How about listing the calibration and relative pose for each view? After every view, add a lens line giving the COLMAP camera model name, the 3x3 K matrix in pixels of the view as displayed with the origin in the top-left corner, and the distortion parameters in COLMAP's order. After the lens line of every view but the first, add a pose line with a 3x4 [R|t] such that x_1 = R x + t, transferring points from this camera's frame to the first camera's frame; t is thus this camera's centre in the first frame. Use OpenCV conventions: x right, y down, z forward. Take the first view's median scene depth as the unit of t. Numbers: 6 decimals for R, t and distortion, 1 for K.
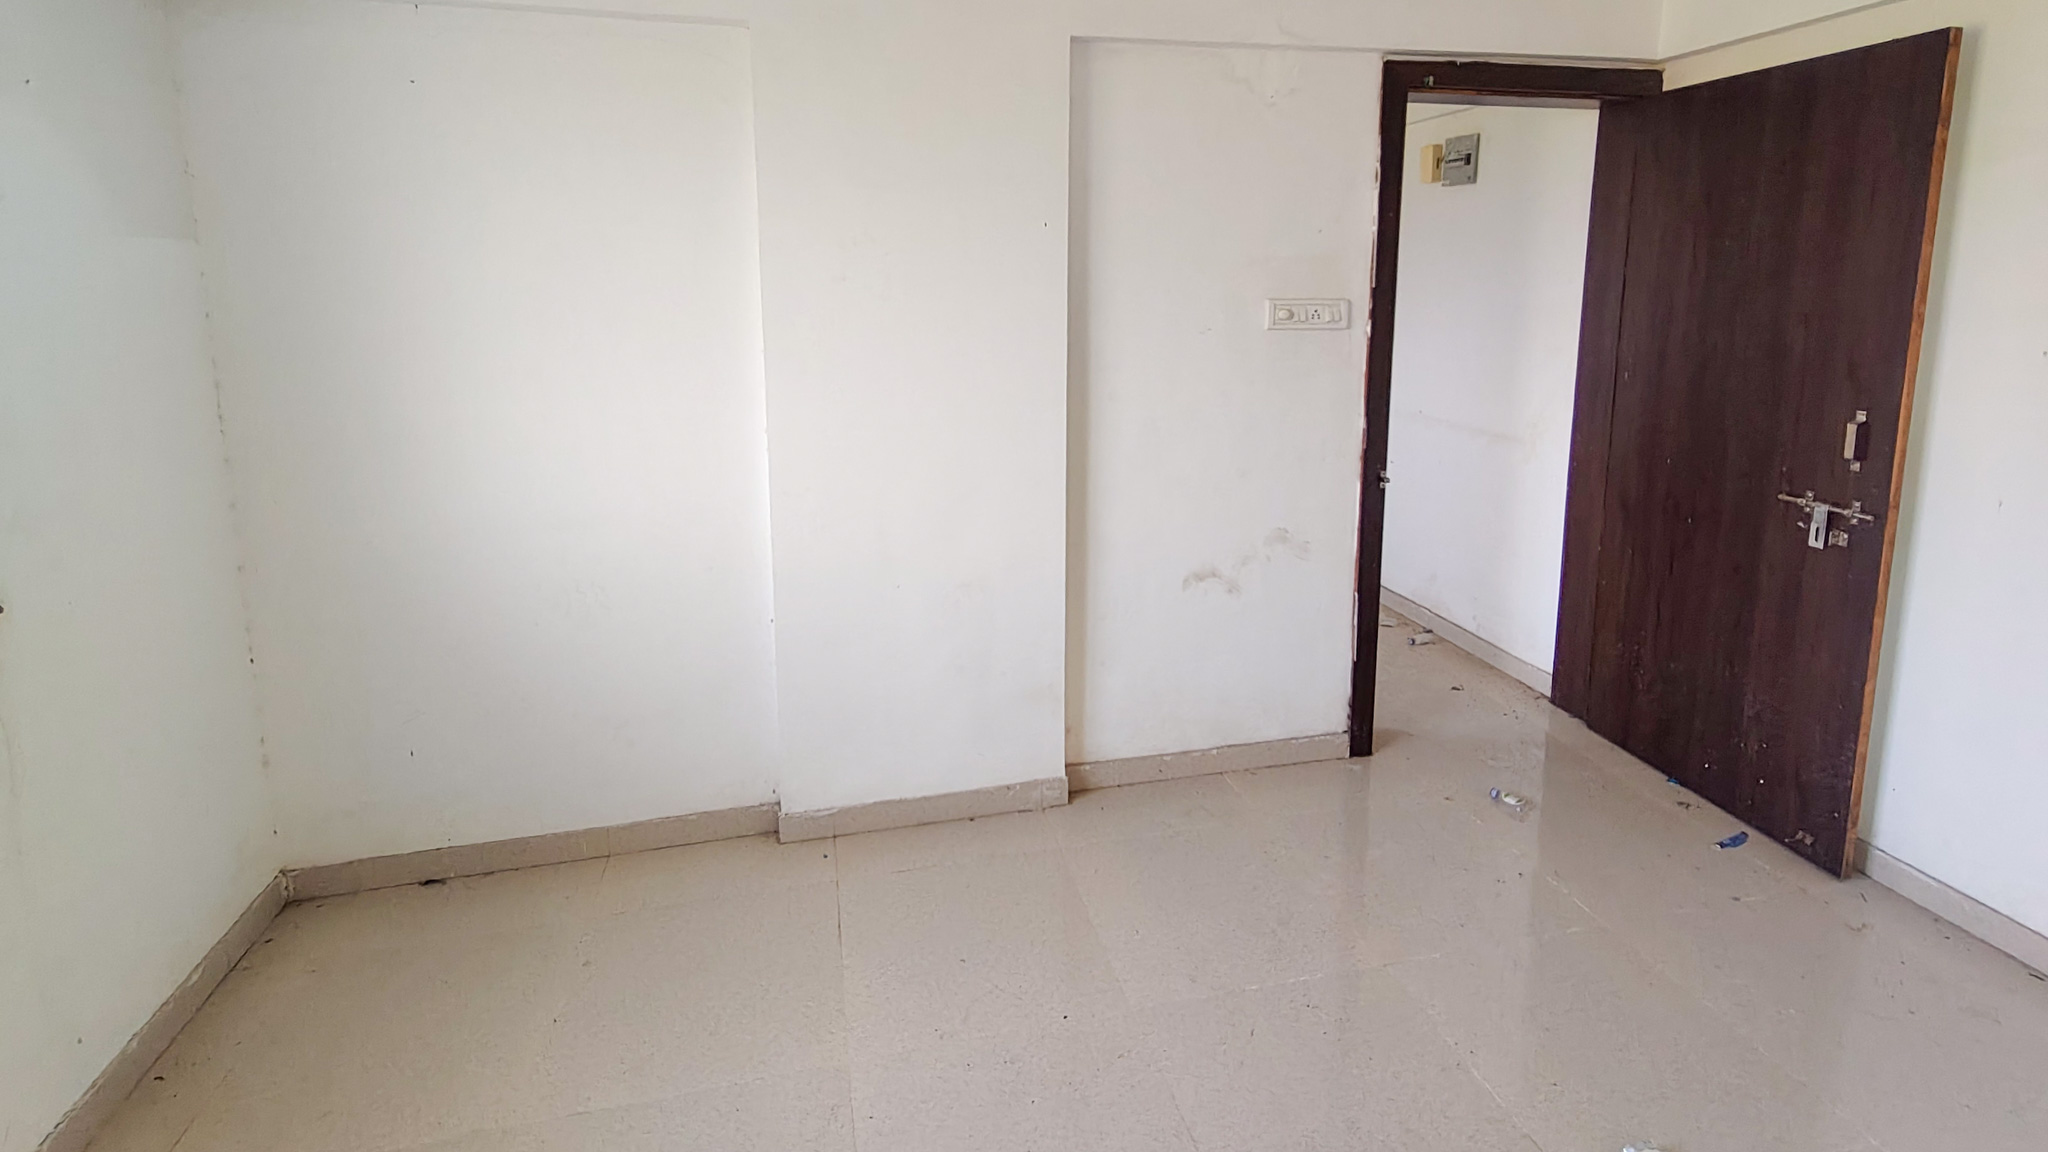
lens RADIAL K [[961.4, 0, 1023.3], [0, 961.4, 416.9], [0, 0, 1]] dist [0.008508, -0.001258]
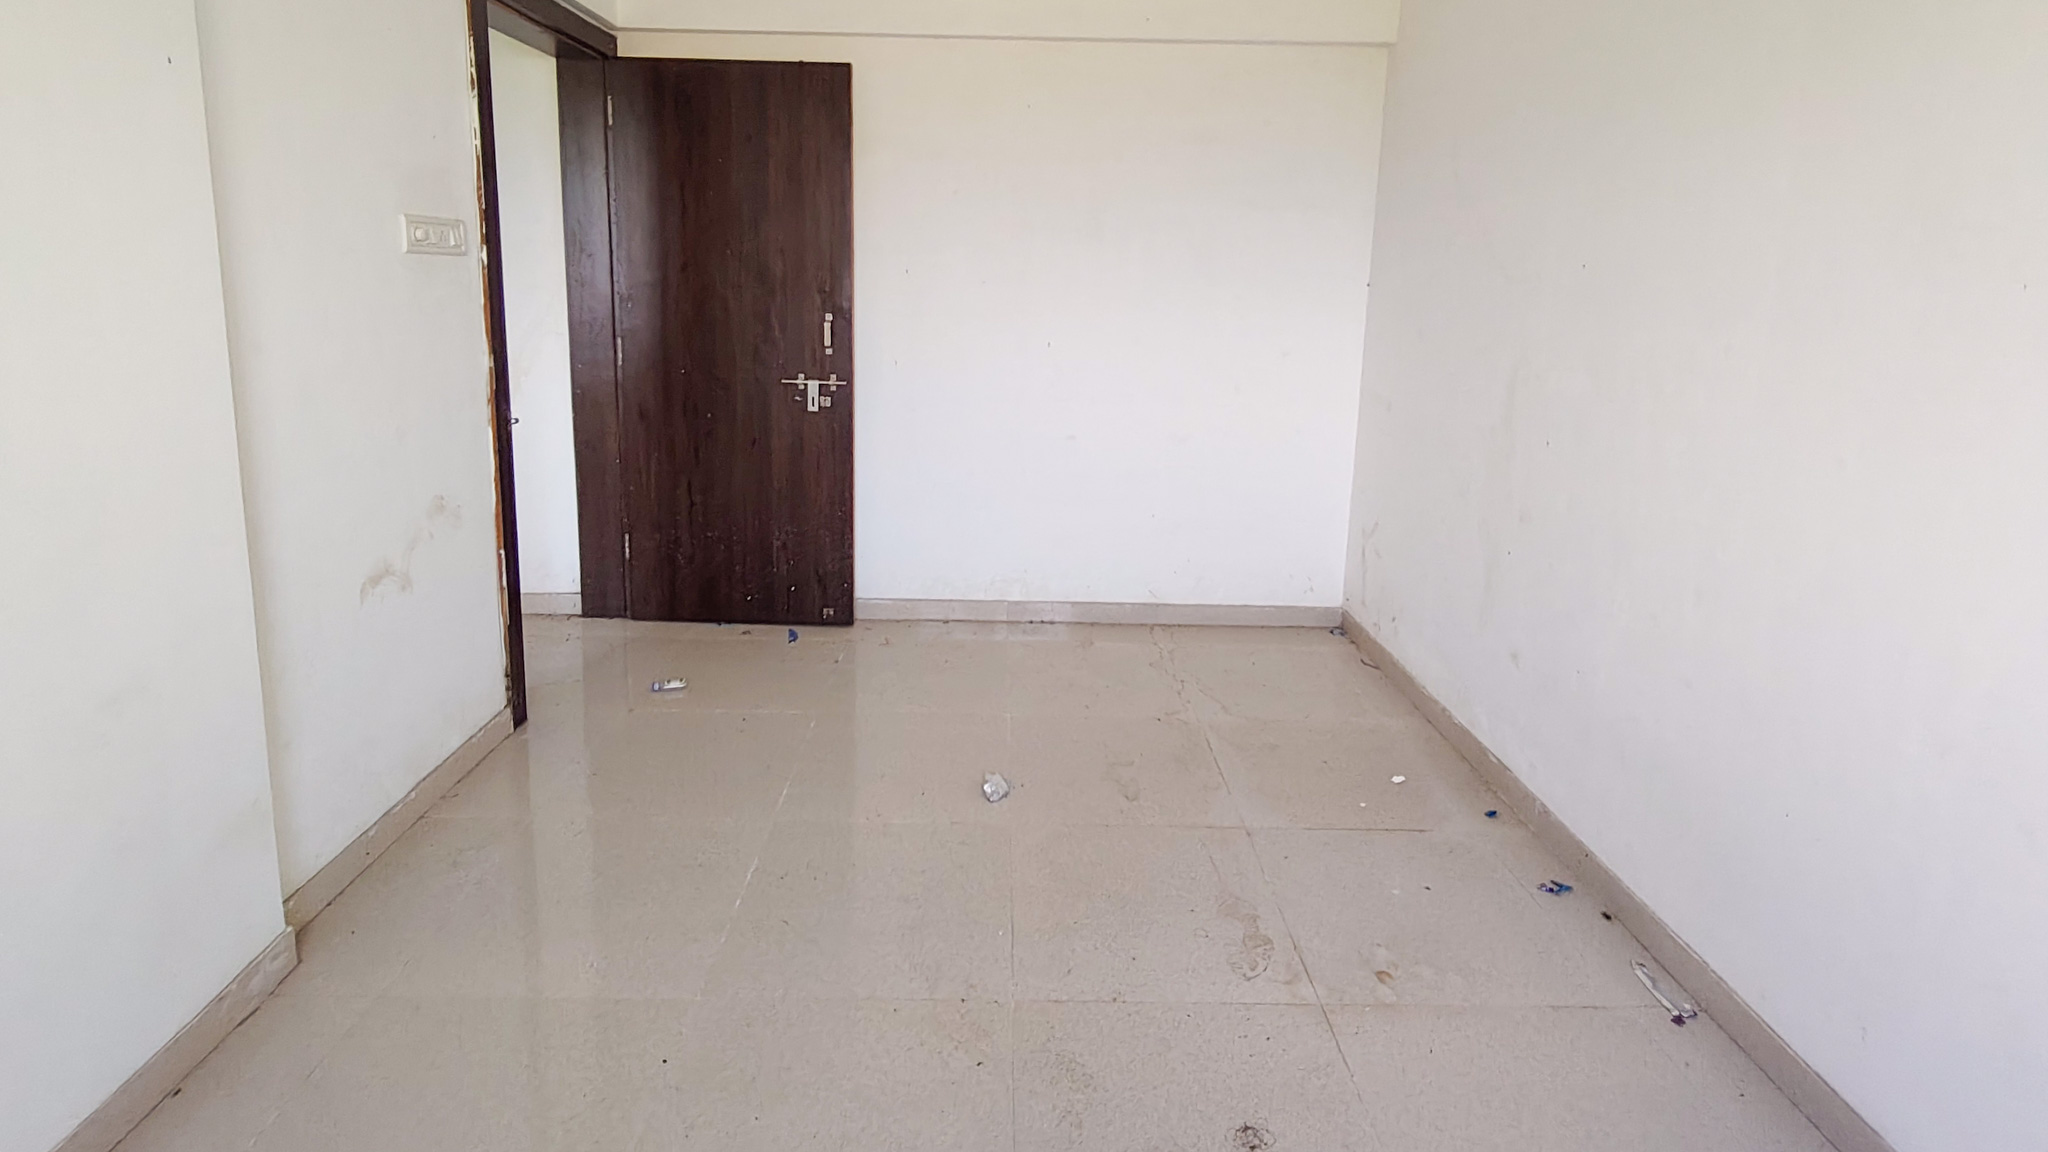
lens RADIAL K [[961.4, 0, 1023.3], [0, 961.4, 416.9], [0, 0, 1]] dist [0.008508, -0.001258]
pose [[0.209630, -0.140748, 0.967598, -0.431490], [0.117602, 0.986031, 0.117950, 0.010026], [-0.970683, 0.089066, 0.223254, 0.325585]]
